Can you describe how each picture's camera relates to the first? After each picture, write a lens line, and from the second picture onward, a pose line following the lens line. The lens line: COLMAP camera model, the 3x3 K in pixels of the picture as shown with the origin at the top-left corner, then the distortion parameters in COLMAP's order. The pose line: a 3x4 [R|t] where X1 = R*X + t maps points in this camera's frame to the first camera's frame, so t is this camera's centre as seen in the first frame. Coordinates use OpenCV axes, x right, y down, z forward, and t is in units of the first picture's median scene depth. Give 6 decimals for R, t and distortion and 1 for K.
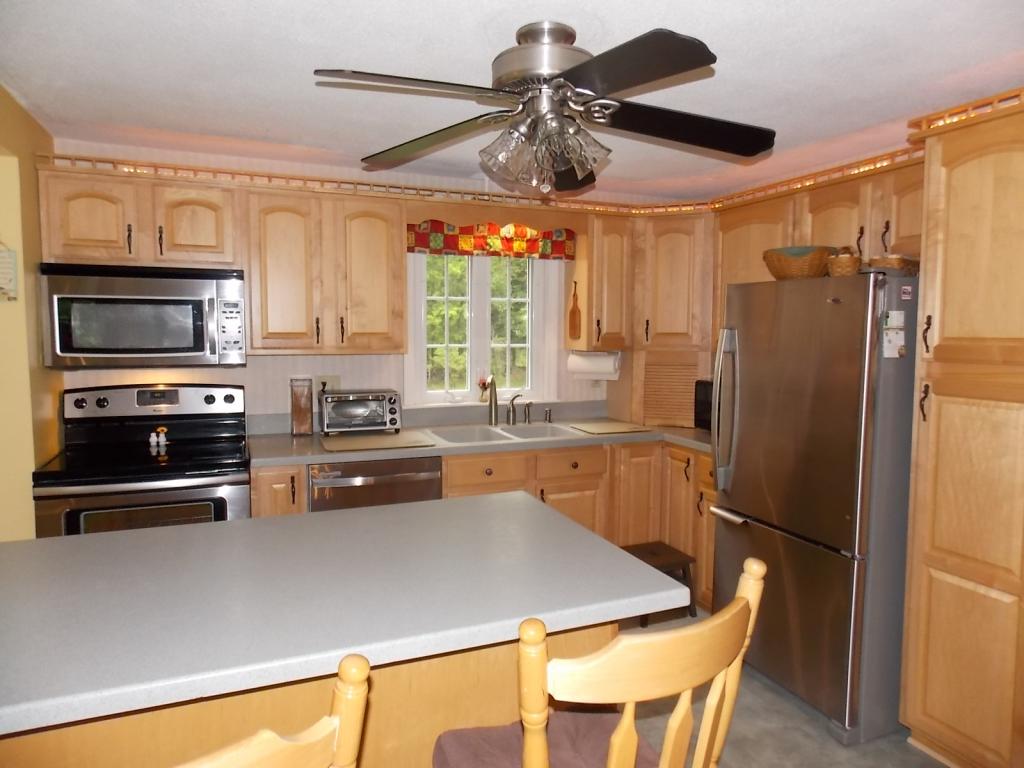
lens RADIAL K [[682.2, 0, 509.9], [0, 682.2, 385.8], [0, 0, 1]] dist [0.007210, -0.006272]
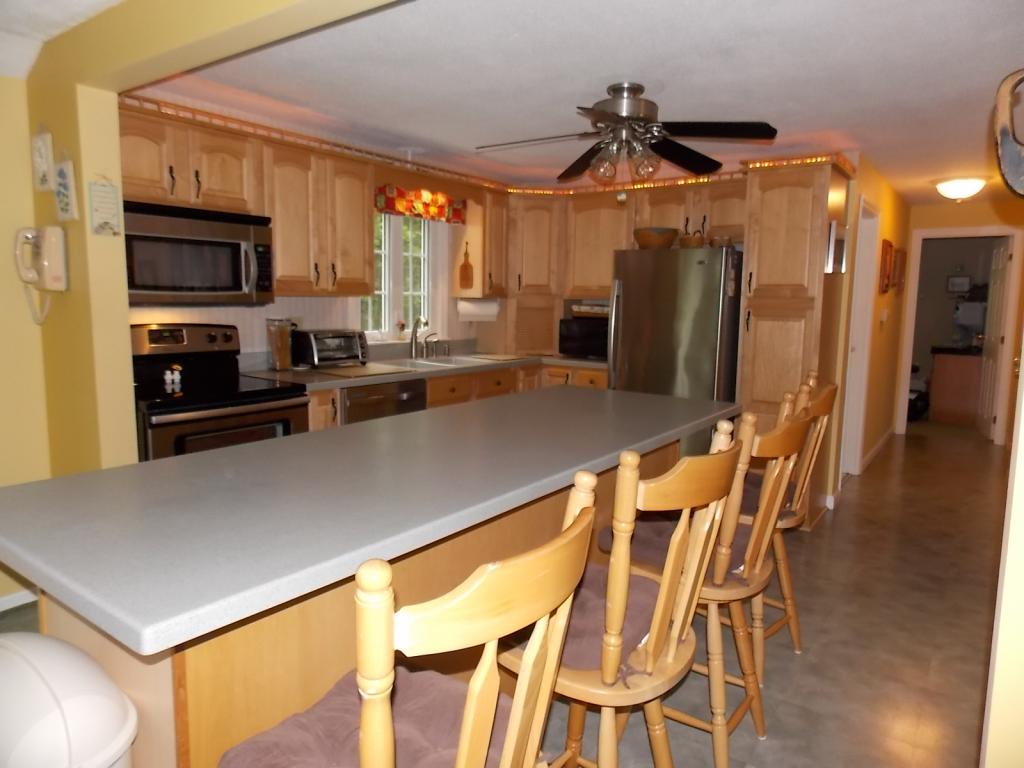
lens RADIAL K [[682.2, 0, 518.8], [0, 682.2, 382.1], [0, 0, 1]] dist [0.007210, -0.006272]
pose [[0.851682, -0.057230, 0.520924, -0.555726], [0.032700, 0.997886, 0.056169, 0.041410], [-0.523037, -0.030804, 0.851753, -0.142240]]
